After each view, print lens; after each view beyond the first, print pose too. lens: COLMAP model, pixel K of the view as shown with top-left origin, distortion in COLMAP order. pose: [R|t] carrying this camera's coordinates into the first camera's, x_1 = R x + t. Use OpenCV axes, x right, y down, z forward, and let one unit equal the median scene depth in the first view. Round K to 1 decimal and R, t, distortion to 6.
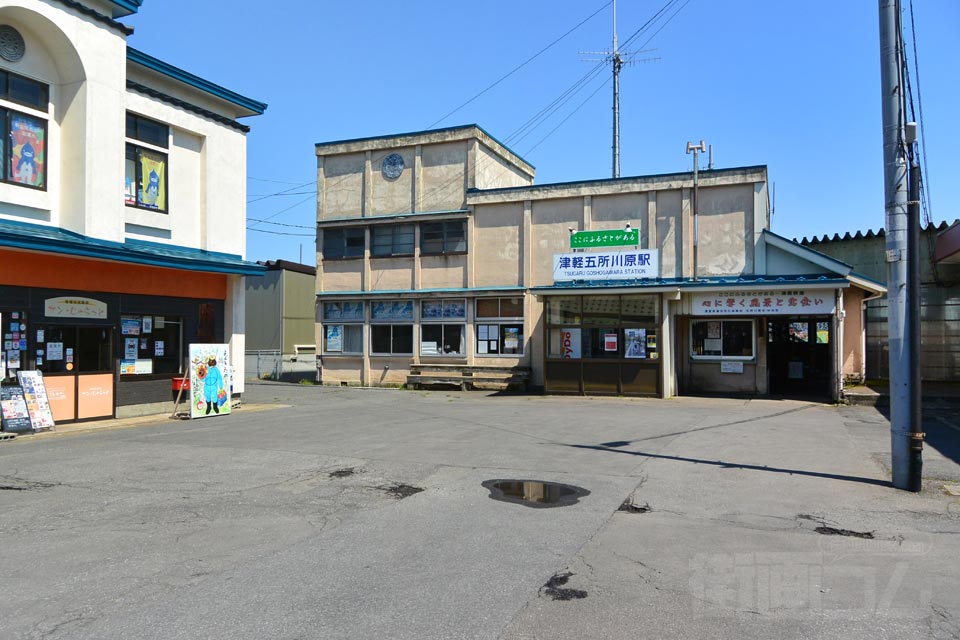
lens RADIAL K [[724.5, 0, 479.5], [0, 724.5, 326.8], [0, 0, 1]] dist [0.000211, -0.011058]
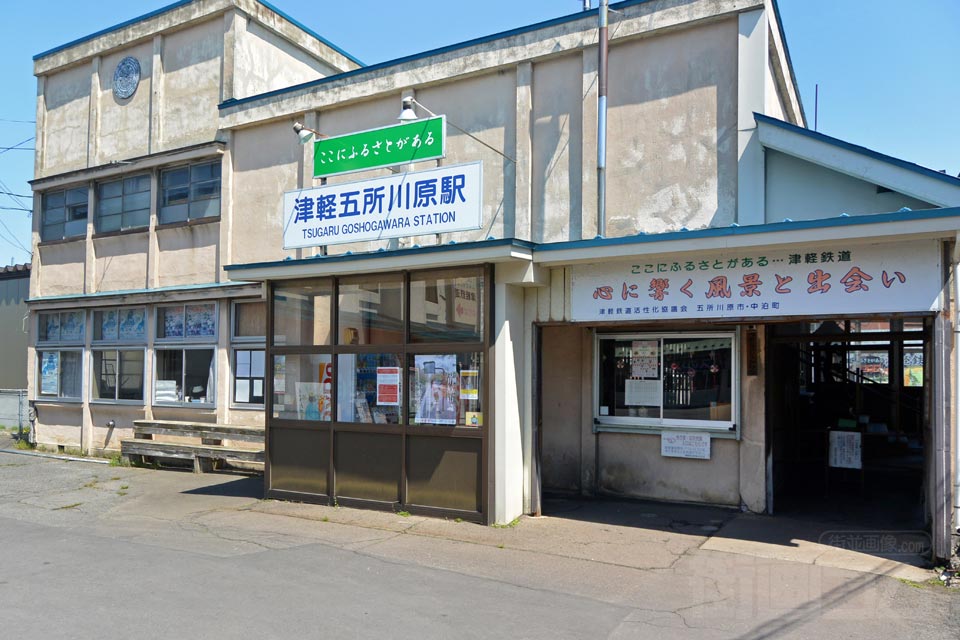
lens RADIAL K [[726.0, 0, 464.3], [0, 726.0, 360.7], [0, 0, 1]] dist [-0.005057, -0.004135]
pose [[0.992962, 0.003830, -0.118375, 0.257637], [-0.004011, 0.999991, -0.001291, 0.006157], [0.118369, 0.001756, 0.992968, 0.531601]]
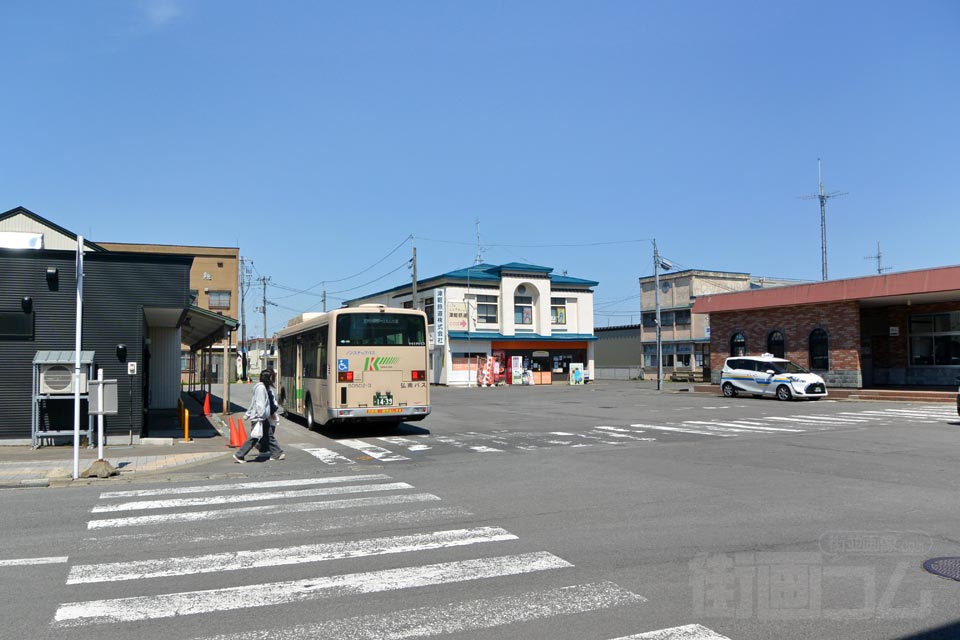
lens RADIAL K [[724.5, 0, 479.5], [0, 724.5, 326.8], [0, 0, 1]] dist [0.000211, -0.011058]
pose [[0.759933, -0.041766, -0.648658, 1.100006], [0.023649, 0.999049, -0.036620, -0.024772], [0.649571, 0.012488, 0.760198, -1.376984]]
